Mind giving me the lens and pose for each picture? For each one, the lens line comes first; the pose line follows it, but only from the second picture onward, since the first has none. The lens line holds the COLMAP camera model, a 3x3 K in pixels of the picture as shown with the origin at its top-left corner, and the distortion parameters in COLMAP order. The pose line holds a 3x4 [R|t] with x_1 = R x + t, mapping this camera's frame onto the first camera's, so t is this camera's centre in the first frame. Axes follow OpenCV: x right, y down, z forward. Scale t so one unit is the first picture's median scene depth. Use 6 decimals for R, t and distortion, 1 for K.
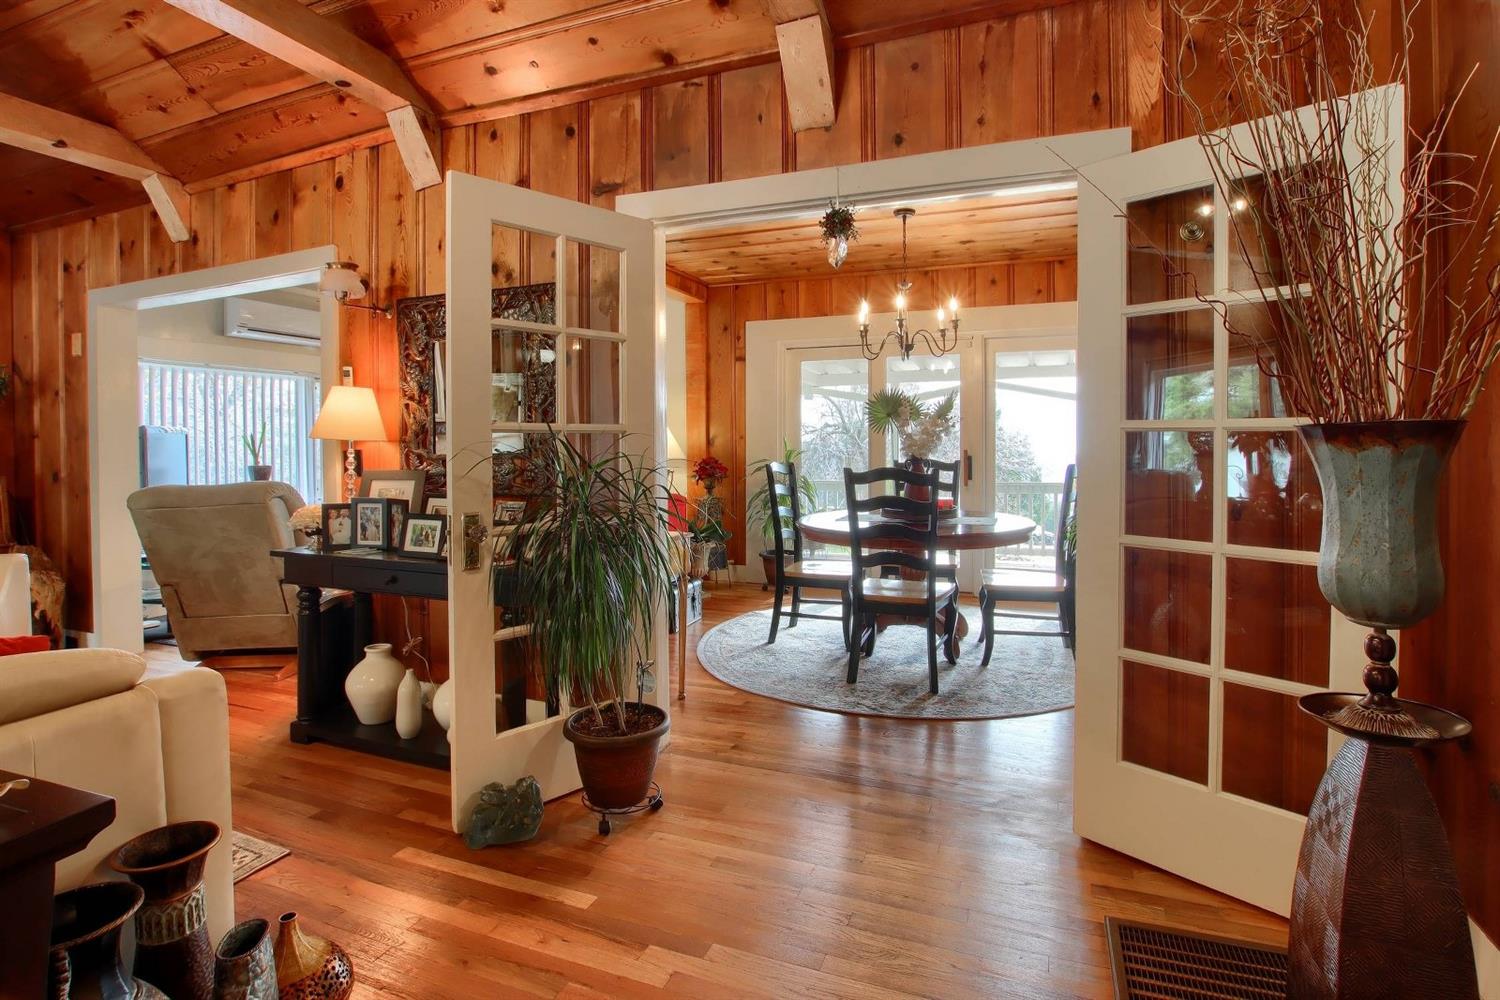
lens RADIAL K [[744.2, 0, 792.1], [0, 744.2, 447.5], [0, 0, 1]] dist [-0.030317, 0.000978]
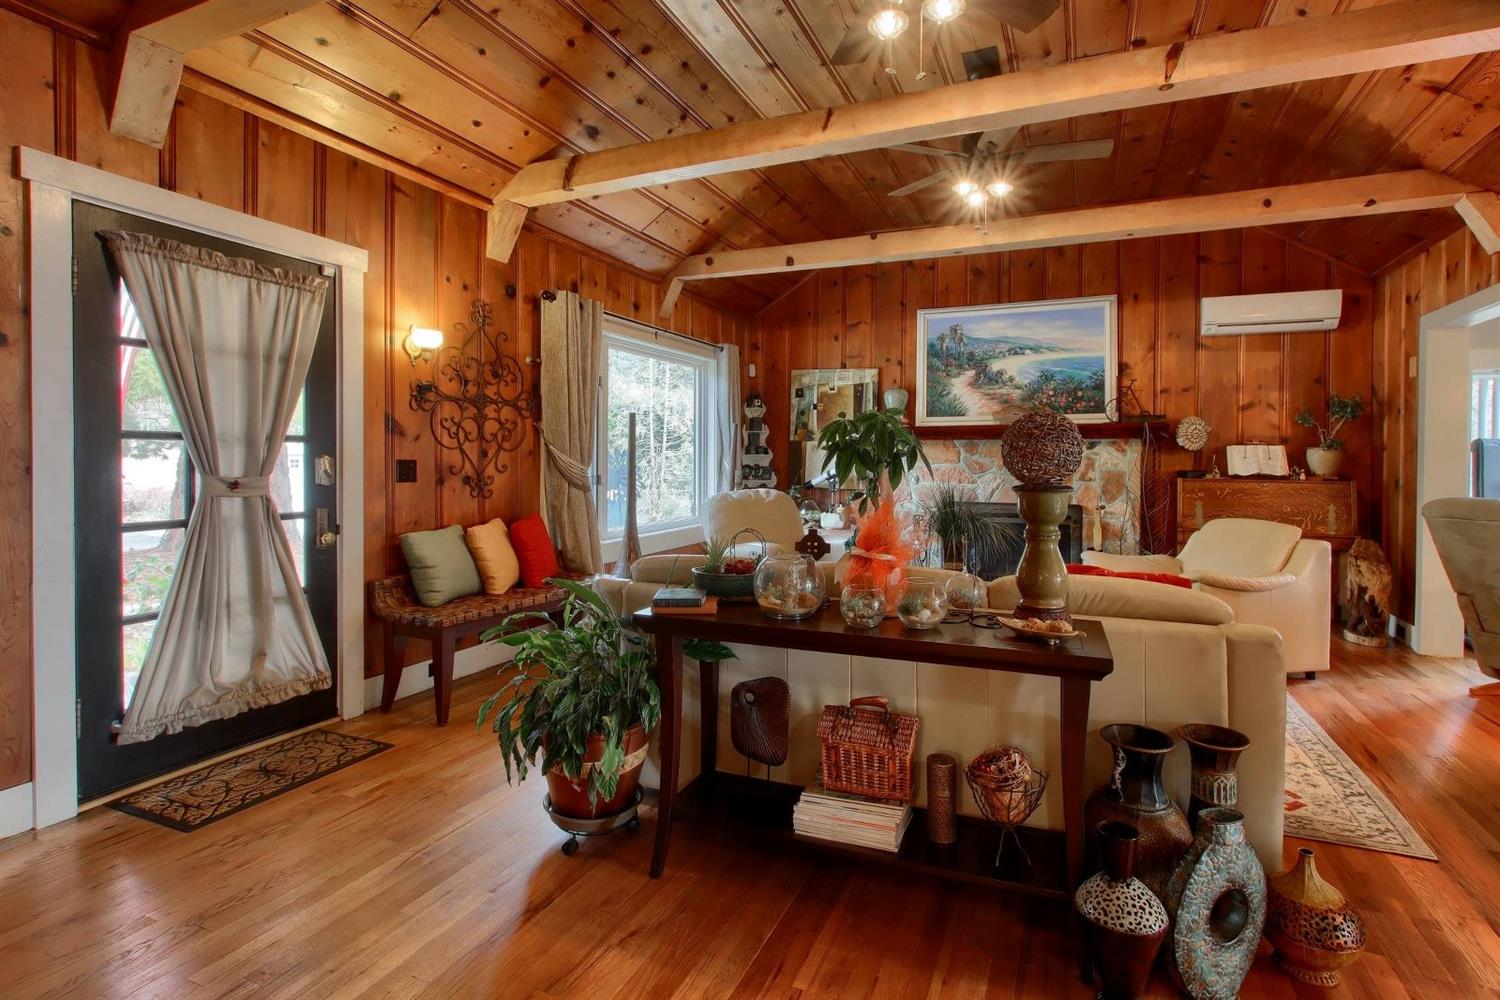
lens RADIAL K [[714.7, 0, 756.2], [0, 714.7, 457.6], [0, 0, 1]] dist [0.000096, 0.000135]
pose [[-0.062178, 0.015619, -0.997943, 0.184105], [-0.017189, 0.999712, 0.016718, -0.002898], [0.997917, 0.018194, -0.061891, 0.053103]]
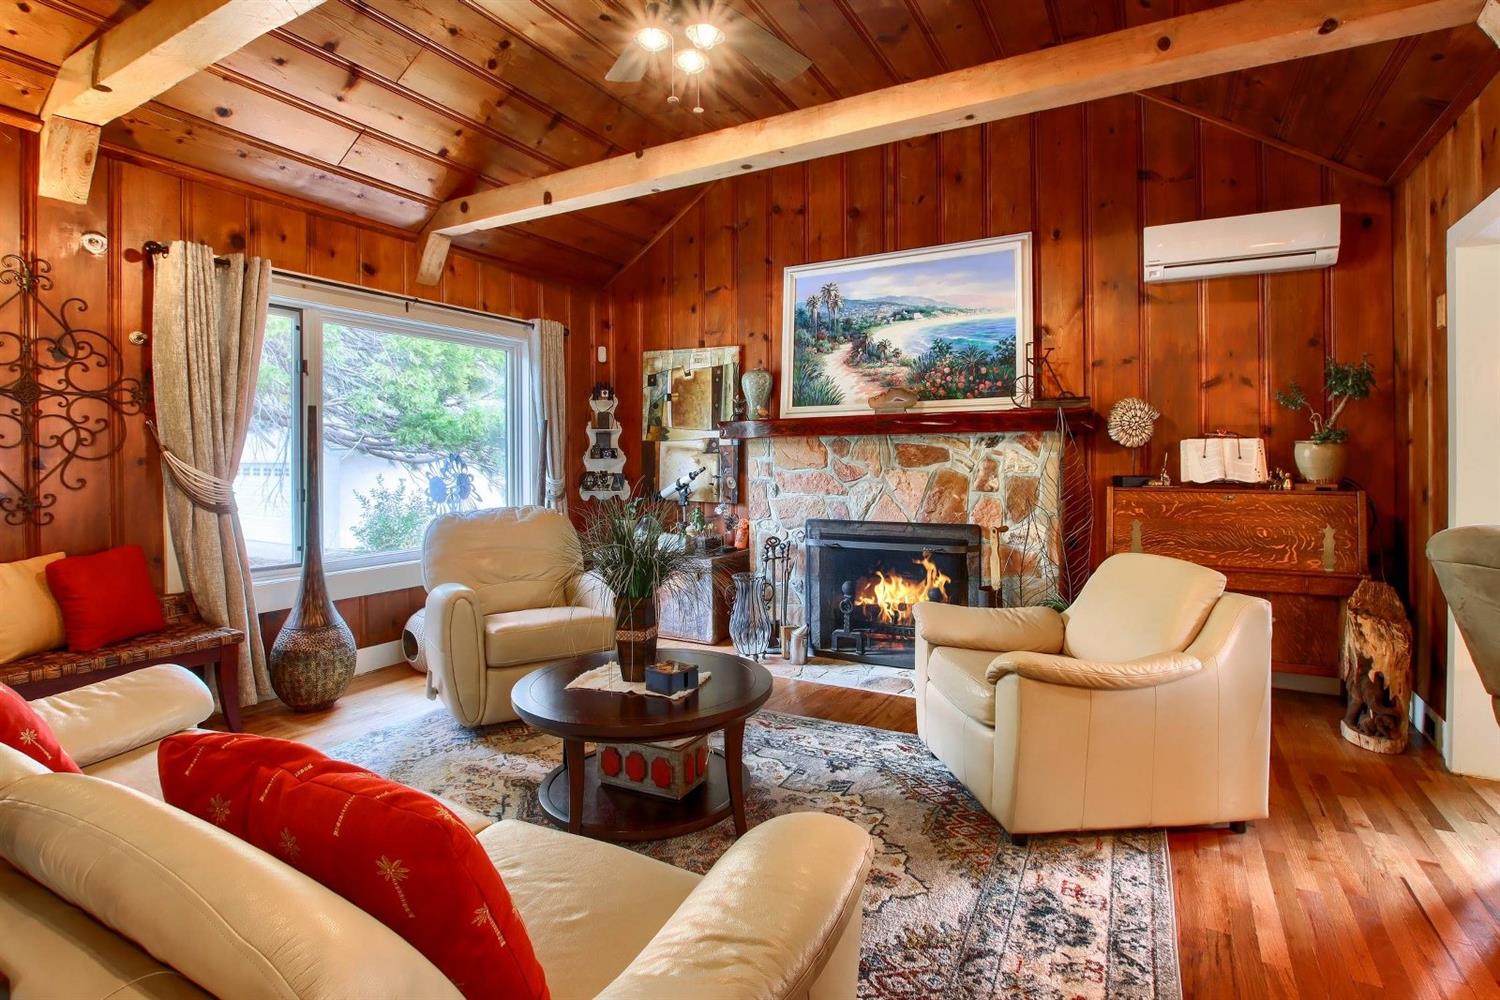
lens RADIAL K [[737.1, 0, 733.3], [0, 737.1, 454.0], [0, 0, 1]] dist [-0.028042, 0.001034]
pose [[-0.162502, 0.009777, -0.986660, -0.180050], [-0.004859, 0.999931, 0.010709, -0.006426], [0.986696, 0.006534, -0.162443, 0.429139]]
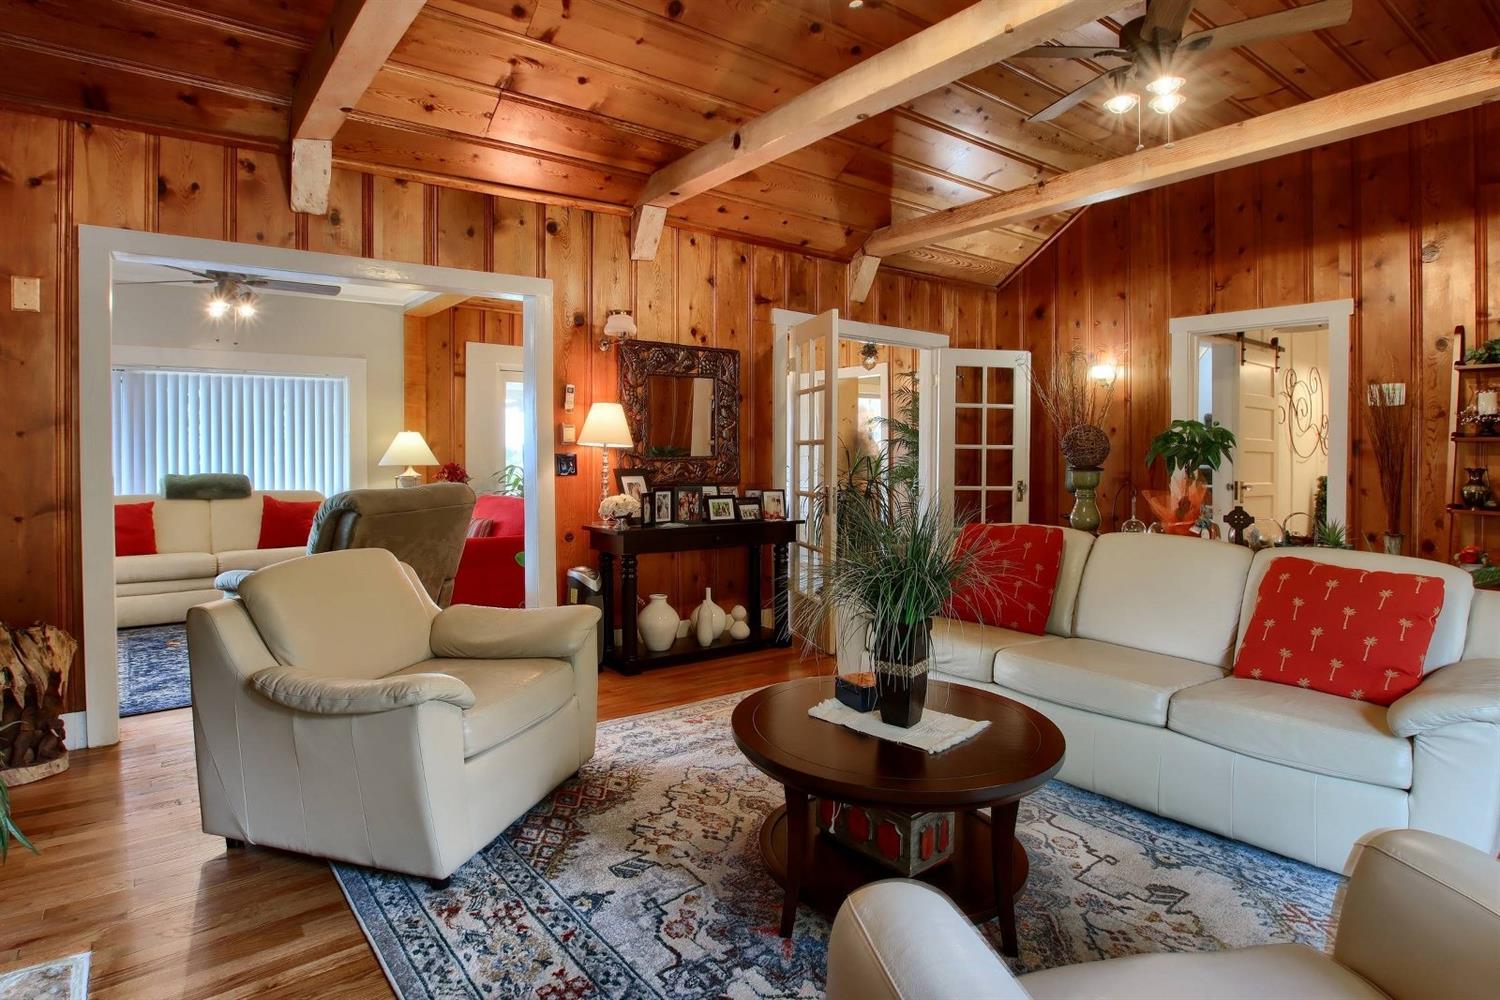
lens RADIAL K [[778.0, 0, 755.0], [0, 778.0, 463.5], [0, 0, 1]] dist [-0.036316, 0.000408]
pose [[0.508050, -0.003462, 0.861321, -1.256102], [0.000041, 0.999992, 0.003996, 0.011232], [-0.861328, -0.001995, 0.508046, 0.070017]]
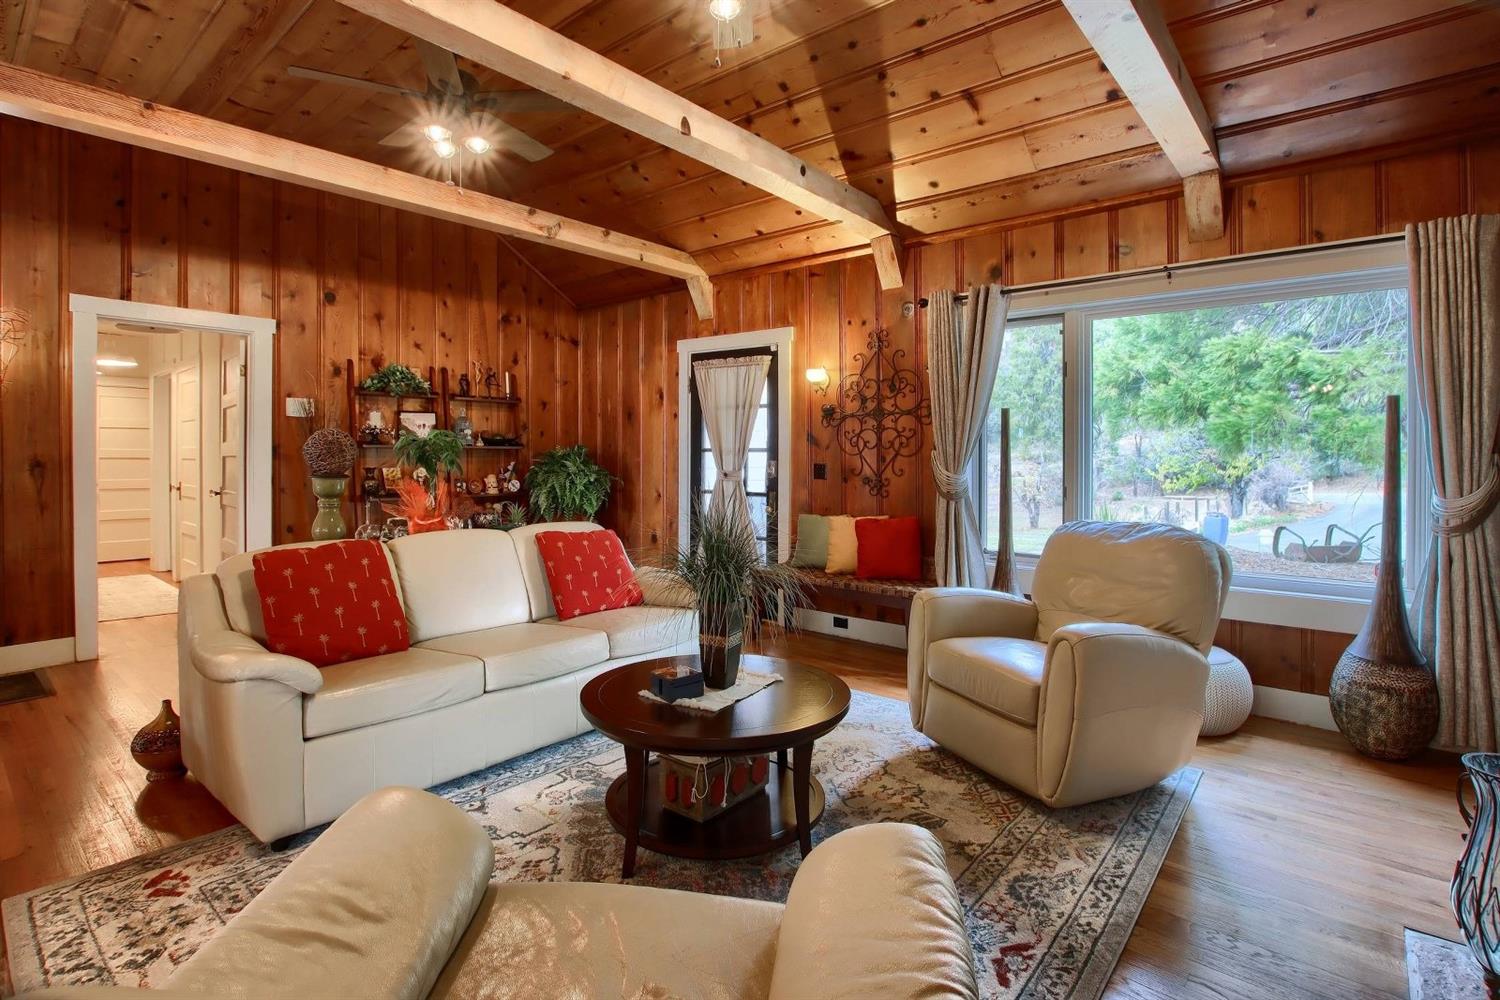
lens RADIAL K [[730.5, 0, 767.6], [0, 730.5, 458.7], [0, 0, 1]] dist [-0.024682, 0.000524]
pose [[-0.946530, 0.007434, 0.322531, -0.988067], [0.012037, 0.999852, 0.012278, -0.002279], [-0.322392, 0.015504, -0.946479, 0.791159]]
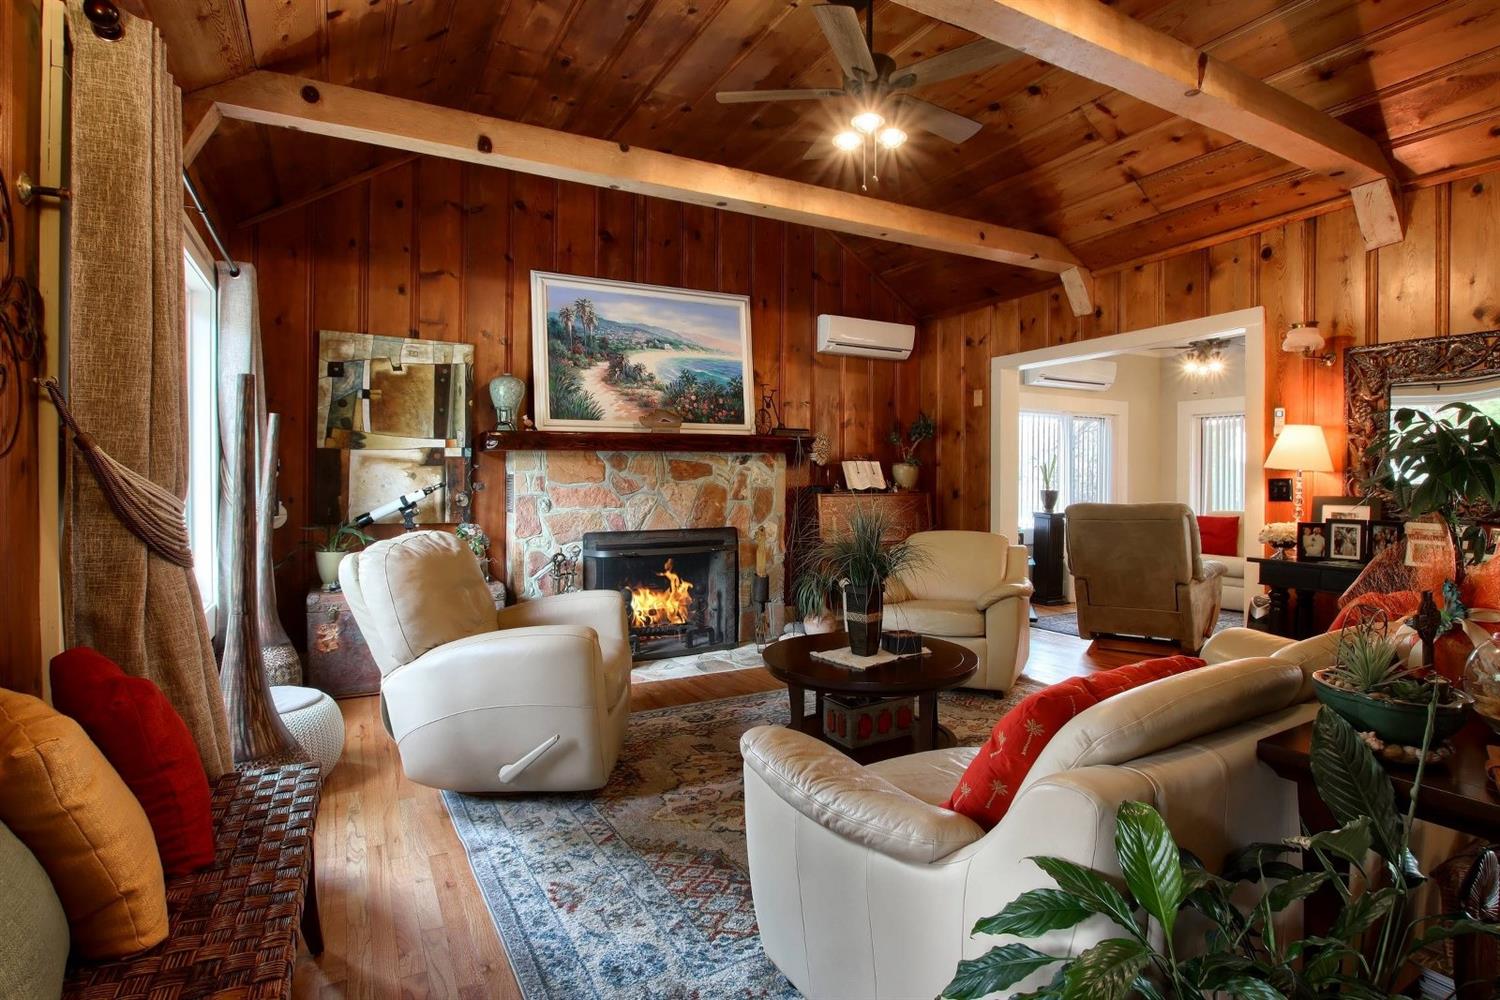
lens RADIAL K [[776.3, 0, 745.0], [0, 776.3, 479.9], [0, 0, 1]] dist [-0.028146, 0.000939]
pose [[0.749563, 0.019309, -0.661651, -0.347849], [-0.018867, 0.999792, 0.007803, 0.010097], [0.661664, 0.006635, 0.749771, -0.397804]]
